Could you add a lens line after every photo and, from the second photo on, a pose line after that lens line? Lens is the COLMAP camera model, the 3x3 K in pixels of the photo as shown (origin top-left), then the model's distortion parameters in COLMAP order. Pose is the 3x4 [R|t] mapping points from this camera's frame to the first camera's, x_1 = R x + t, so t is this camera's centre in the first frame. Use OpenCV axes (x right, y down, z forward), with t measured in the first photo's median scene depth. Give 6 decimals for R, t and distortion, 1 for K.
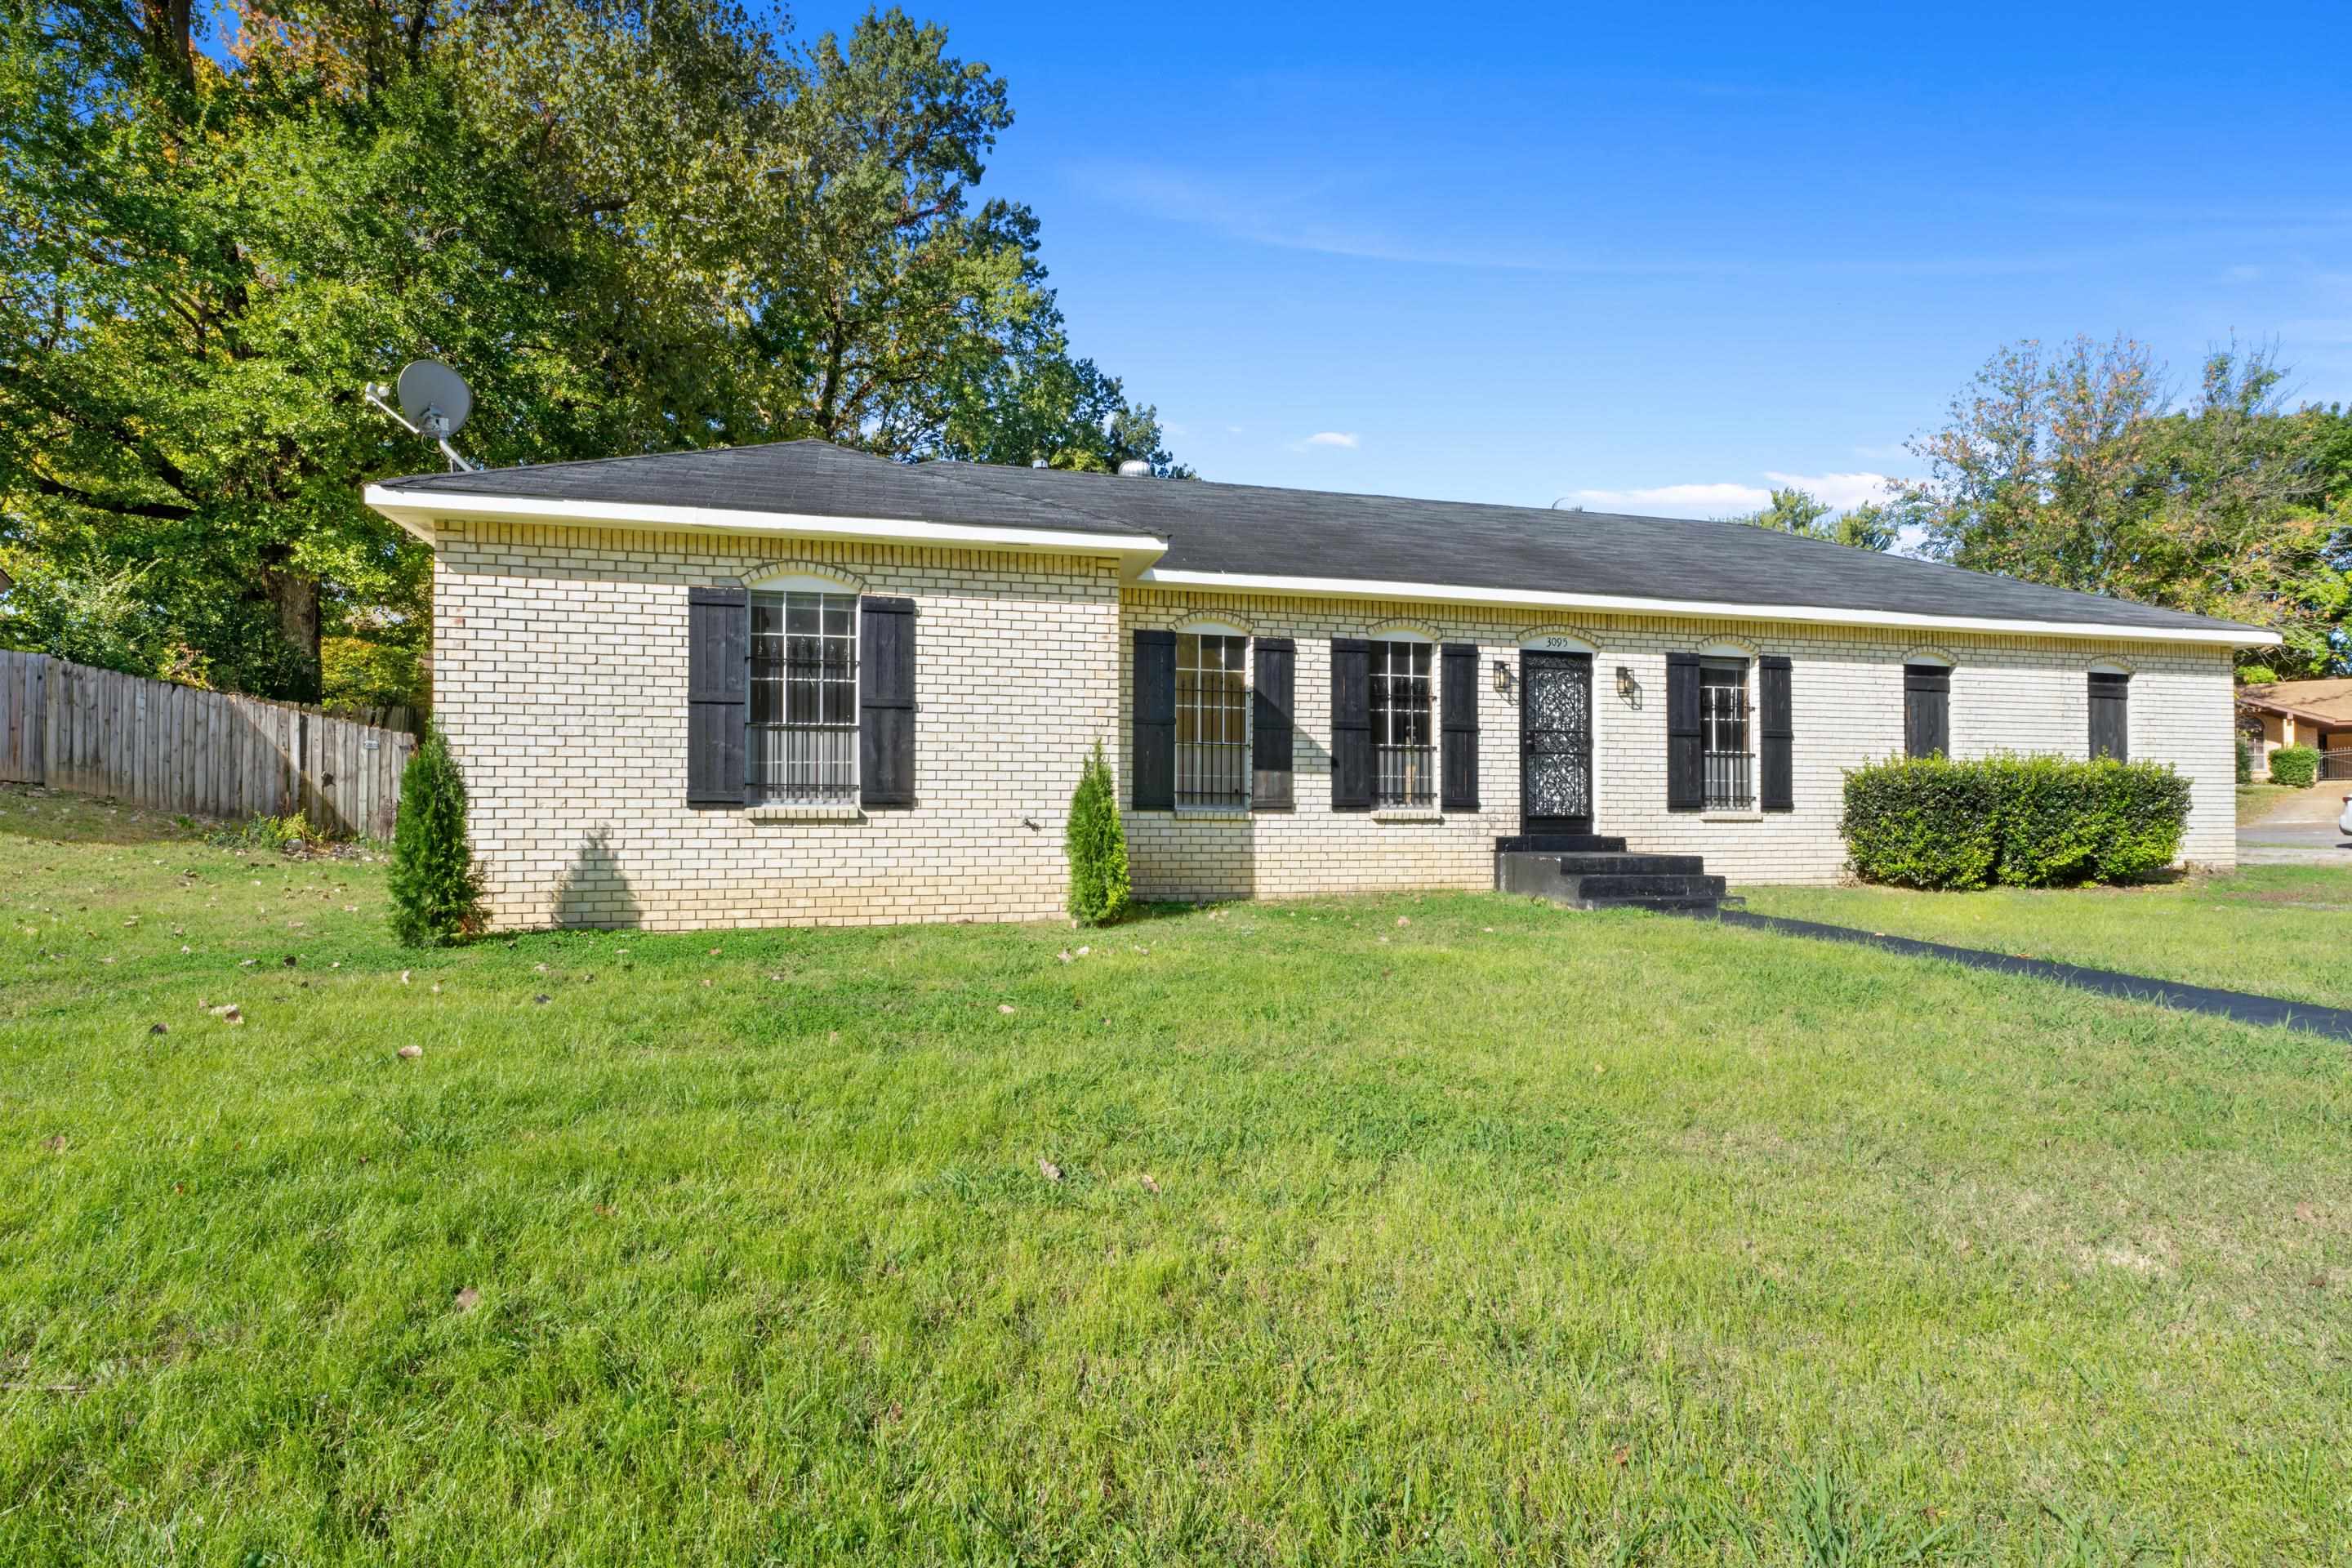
lens RADIAL K [[1184.8, 0, 1176.0], [0, 1184.8, 784.0], [0, 0, 1]] dist [-0.003134, -0.000584]
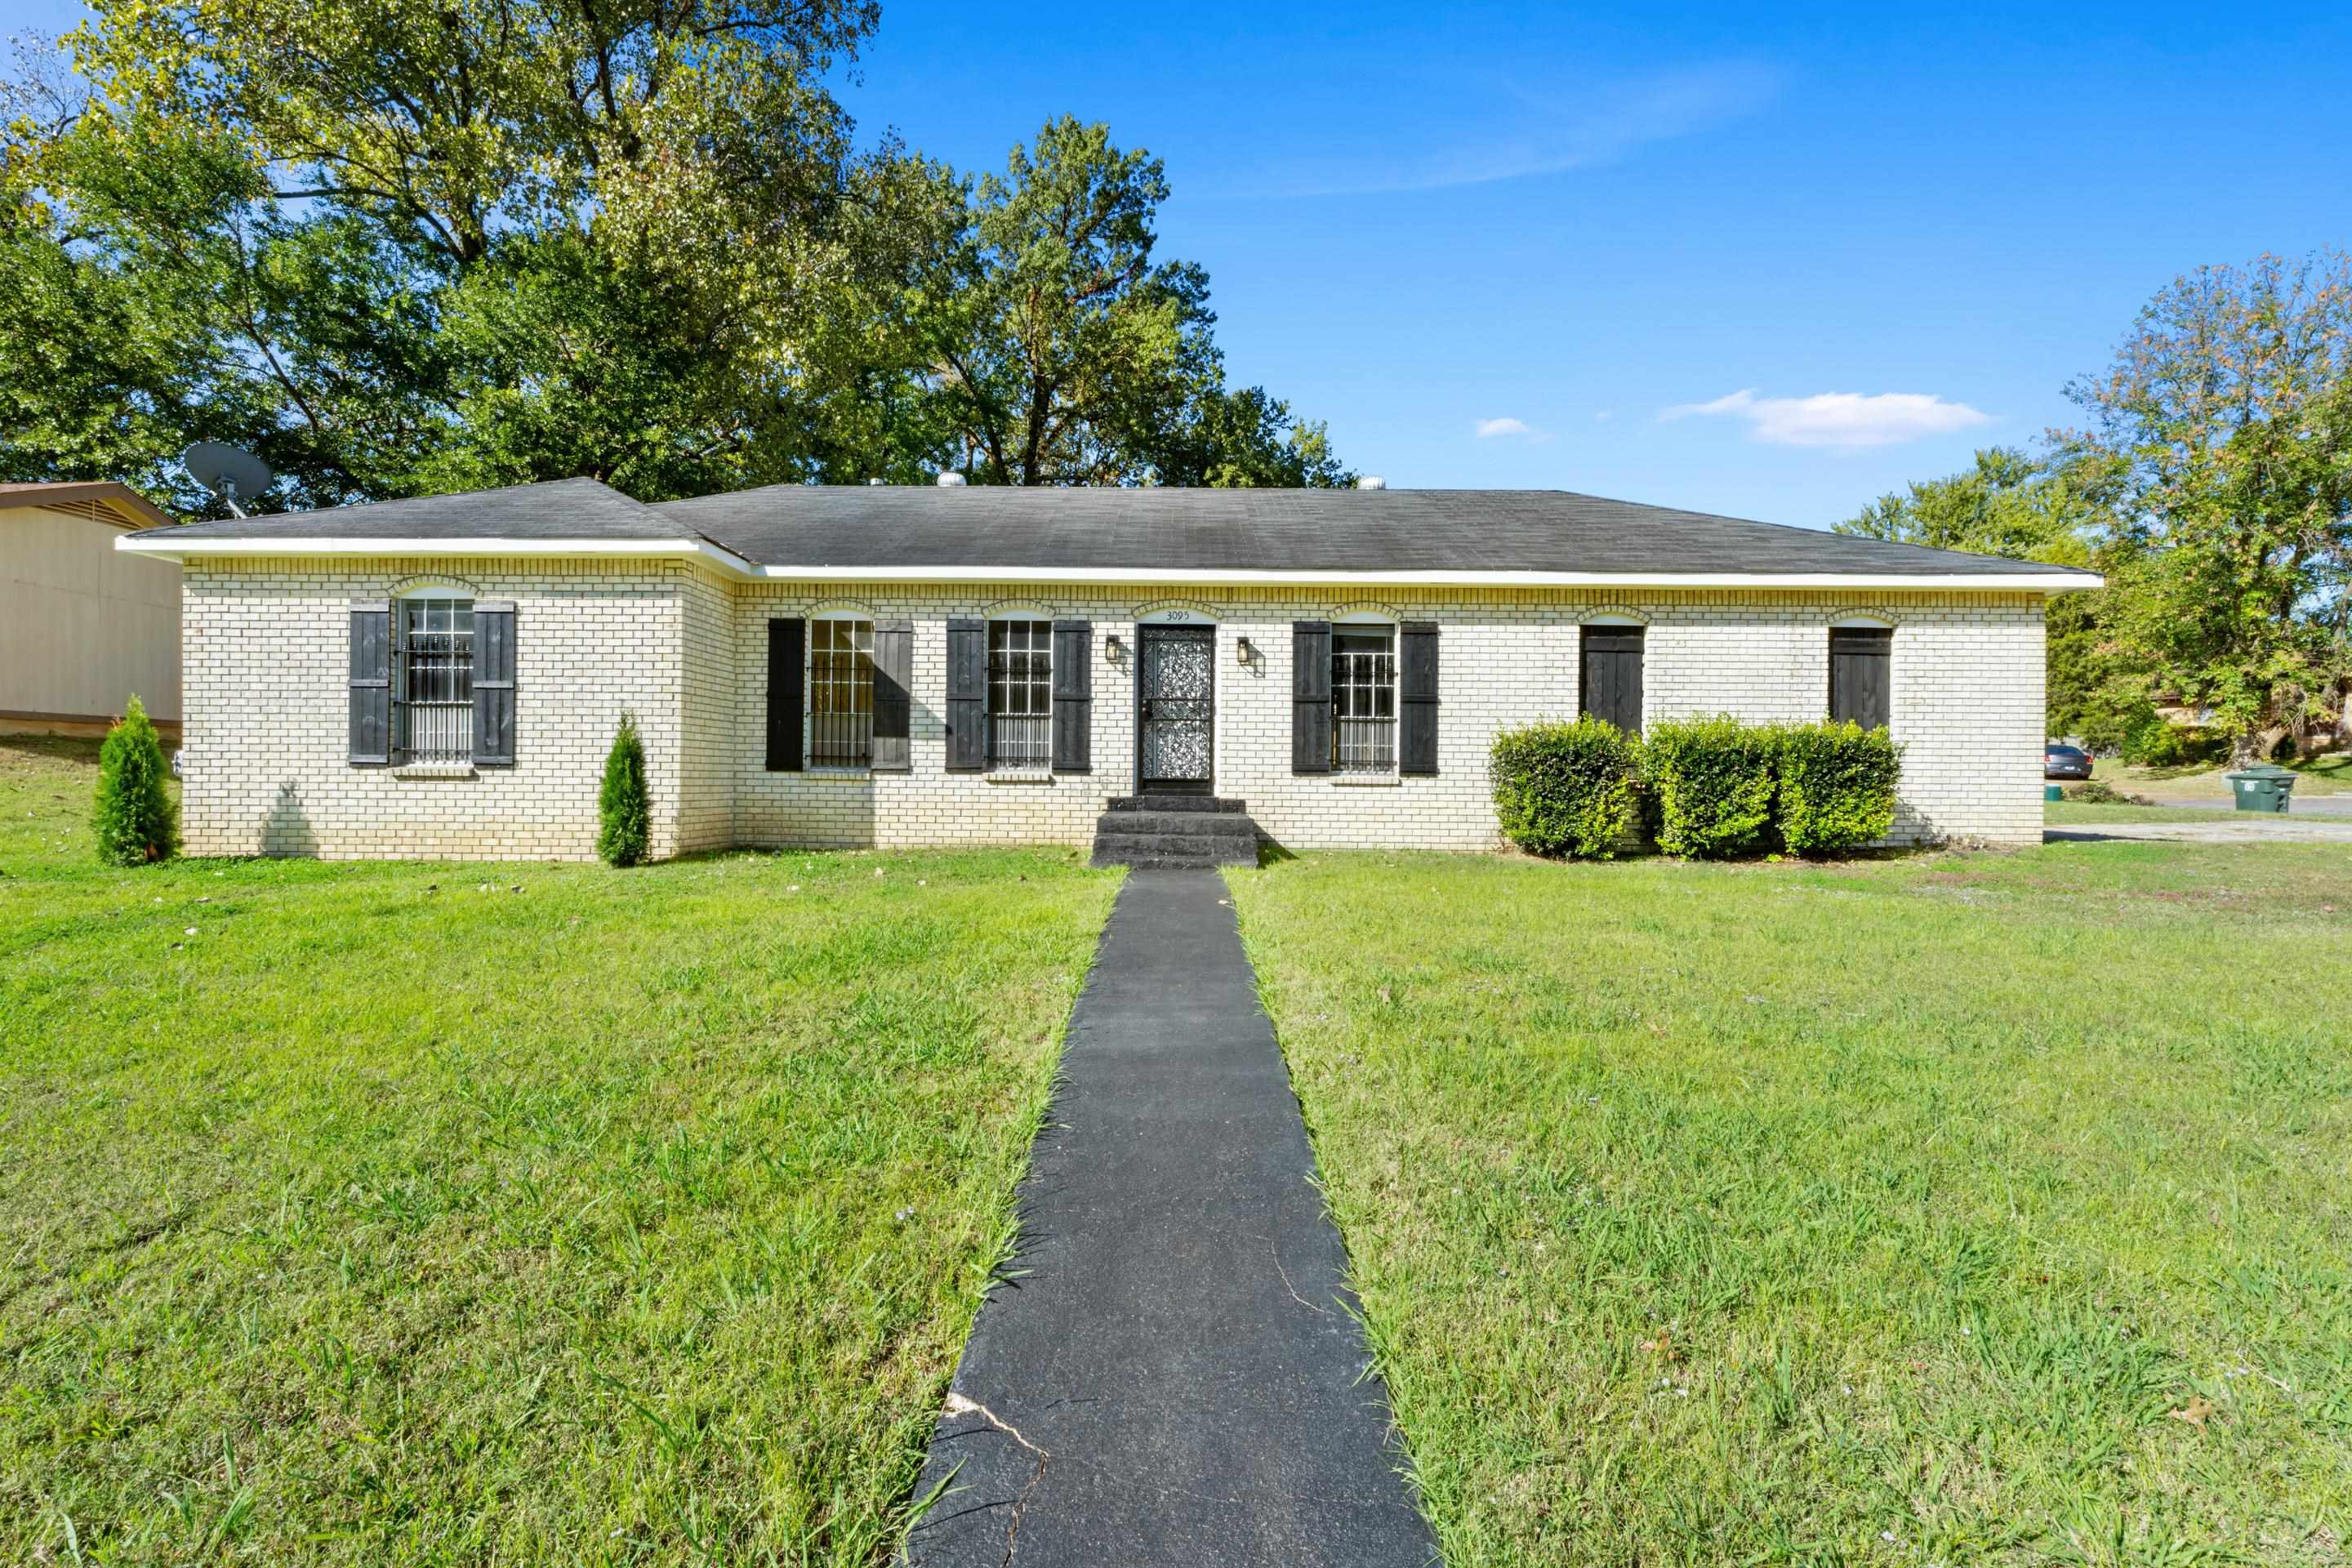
lens RADIAL K [[980.6, 0, 1125.4], [0, 980.6, 766.6], [0, 0, 1]] dist [-0.011568, 0.005073]
pose [[0.962609, 0.005640, -0.270835, 0.524531], [-0.000049, 0.999787, 0.020648, -0.002211], [0.270894, -0.019863, 0.962404, 0.139449]]
